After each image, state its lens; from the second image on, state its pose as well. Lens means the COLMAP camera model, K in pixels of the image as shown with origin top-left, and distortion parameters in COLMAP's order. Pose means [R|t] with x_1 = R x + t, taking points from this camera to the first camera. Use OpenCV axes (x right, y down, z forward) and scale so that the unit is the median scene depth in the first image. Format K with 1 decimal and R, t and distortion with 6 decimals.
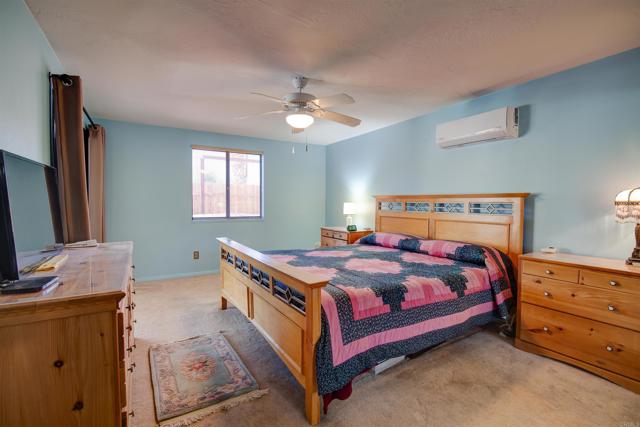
lens RADIAL K [[300.3, 0, 326.1], [0, 300.3, 213.0], [0, 0, 1]] dist [-0.005514, -0.000698]
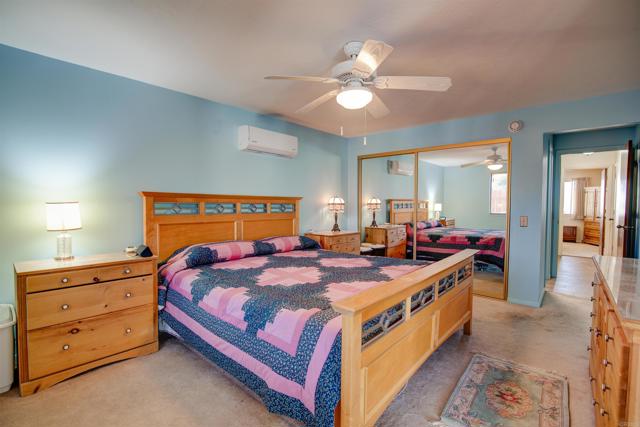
lens RADIAL K [[300.3, 0, 326.1], [0, 300.3, 213.0], [0, 0, 1]] dist [-0.005514, -0.000698]
pose [[-0.321661, -0.029765, 0.946387, -1.022766], [0.036440, 0.998376, 0.043785, -0.062458], [-0.946153, 0.048570, -0.320054, 1.698081]]
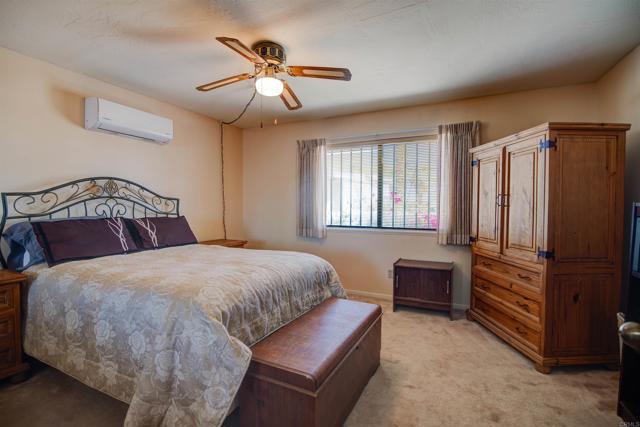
lens RADIAL K [[300.3, 0, 326.1], [0, 300.3, 213.0], [0, 0, 1]] dist [-0.005514, -0.000698]
pose [[-0.585992, -0.036298, 0.809503, -0.928008], [0.040817, 0.996406, 0.074226, -0.056656], [-0.809288, 0.076537, -0.582404, 1.541860]]
